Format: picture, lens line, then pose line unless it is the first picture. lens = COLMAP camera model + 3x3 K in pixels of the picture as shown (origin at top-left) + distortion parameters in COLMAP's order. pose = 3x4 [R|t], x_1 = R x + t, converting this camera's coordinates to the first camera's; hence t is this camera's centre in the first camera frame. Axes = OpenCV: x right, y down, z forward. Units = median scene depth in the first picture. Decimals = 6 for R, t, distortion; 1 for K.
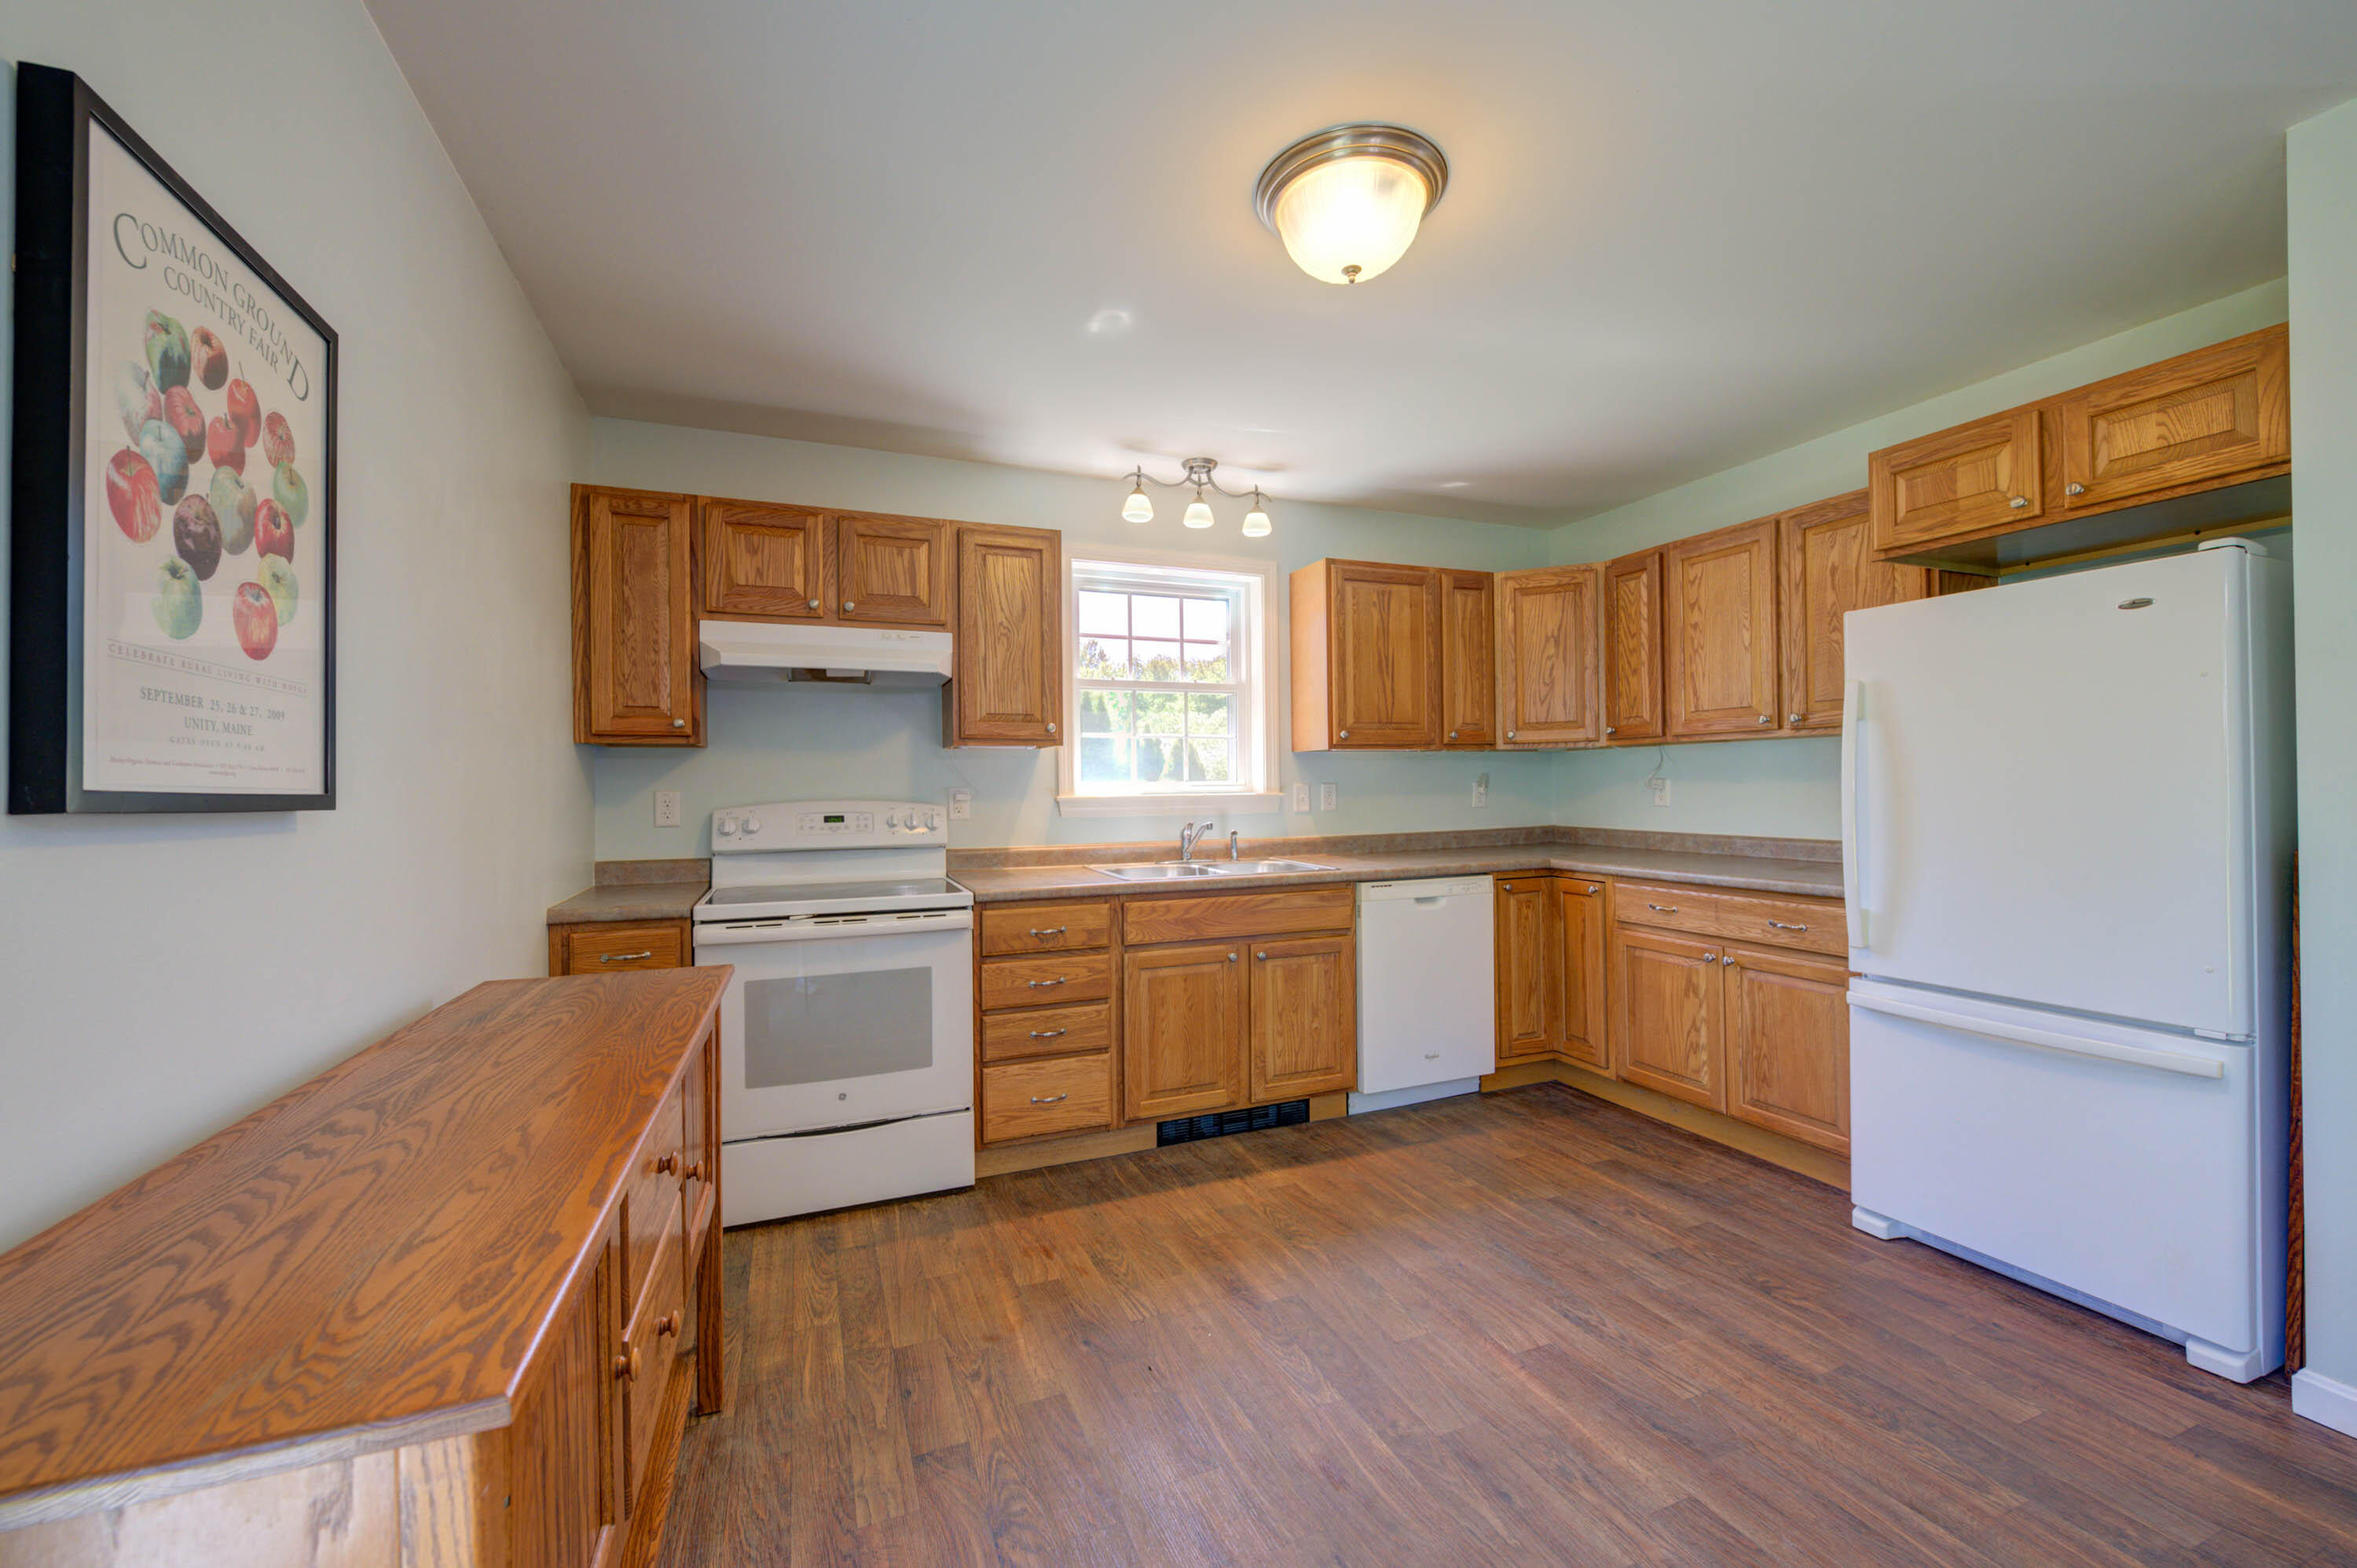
lens RADIAL K [[928.4, 0, 1178.0], [0, 928.4, 780.2], [0, 0, 1]] dist [-0.001357, -0.002648]
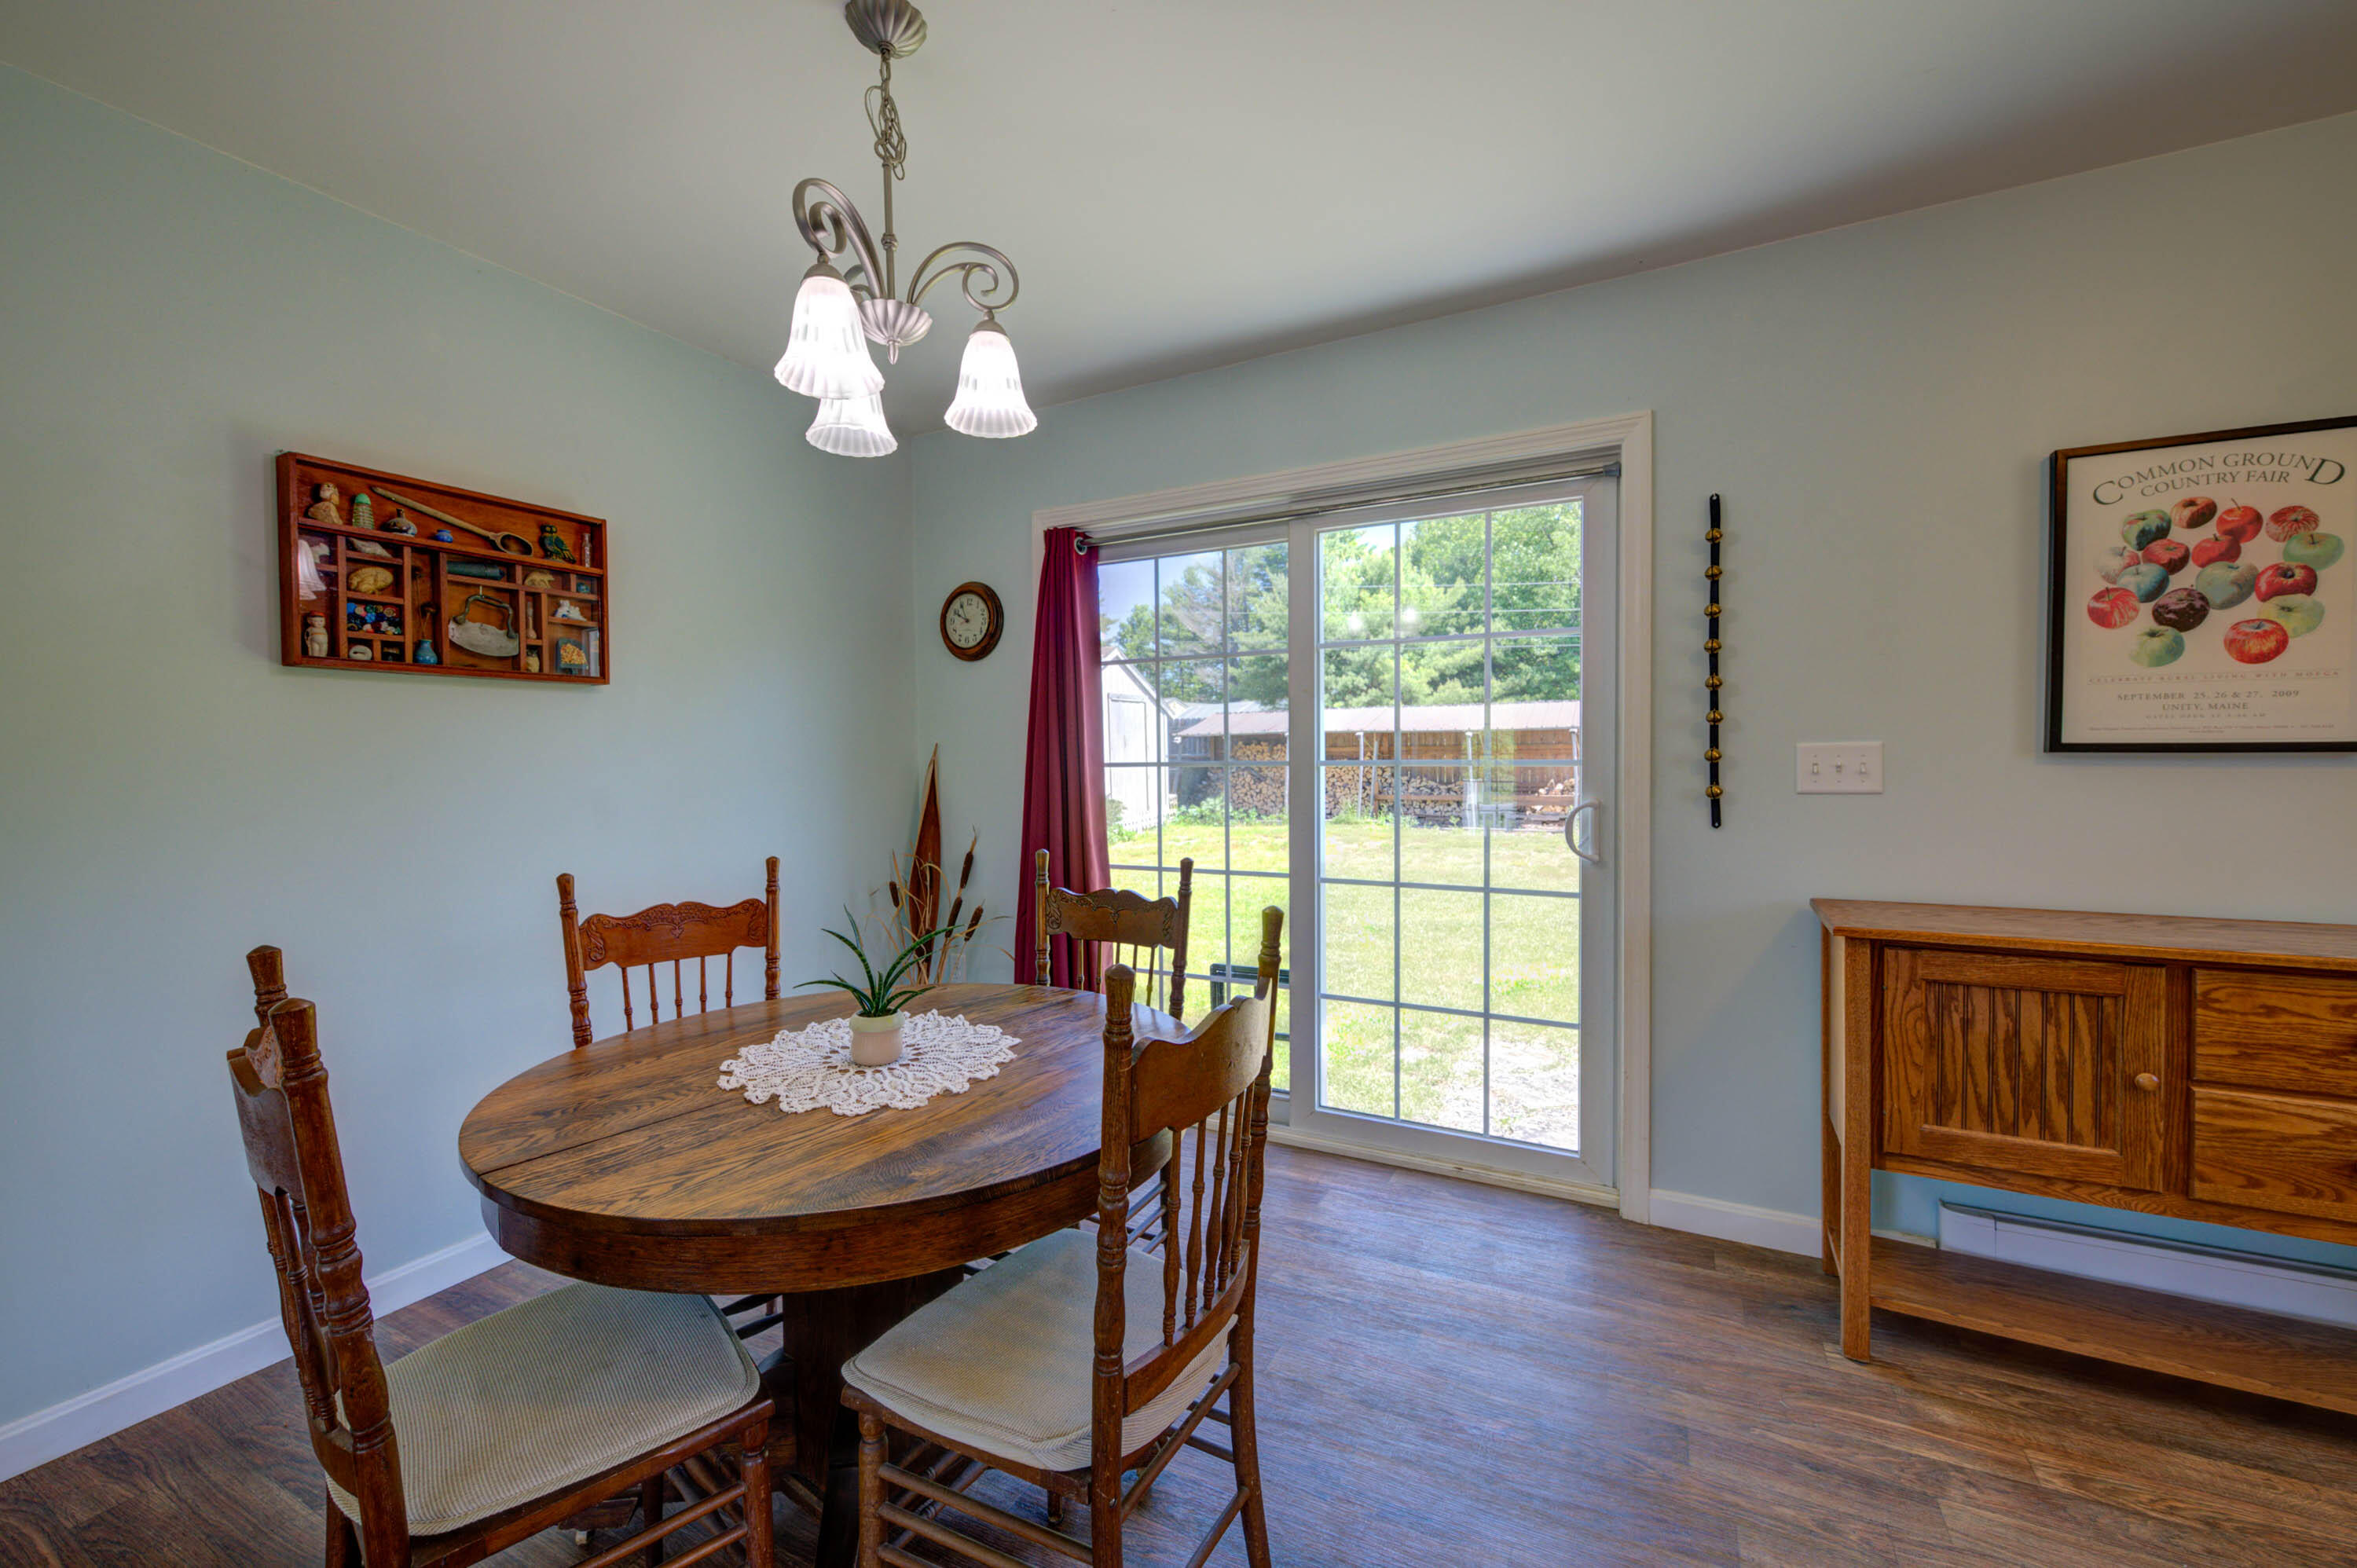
lens RADIAL K [[928.4, 0, 1178.0], [0, 928.4, 780.2], [0, 0, 1]] dist [-0.001357, -0.002648]
pose [[-0.764415, 0.033878, -0.643834, 0.584988], [0.025089, 0.999425, 0.022800, -0.001164], [0.644236, 0.001275, -0.764826, 0.363969]]
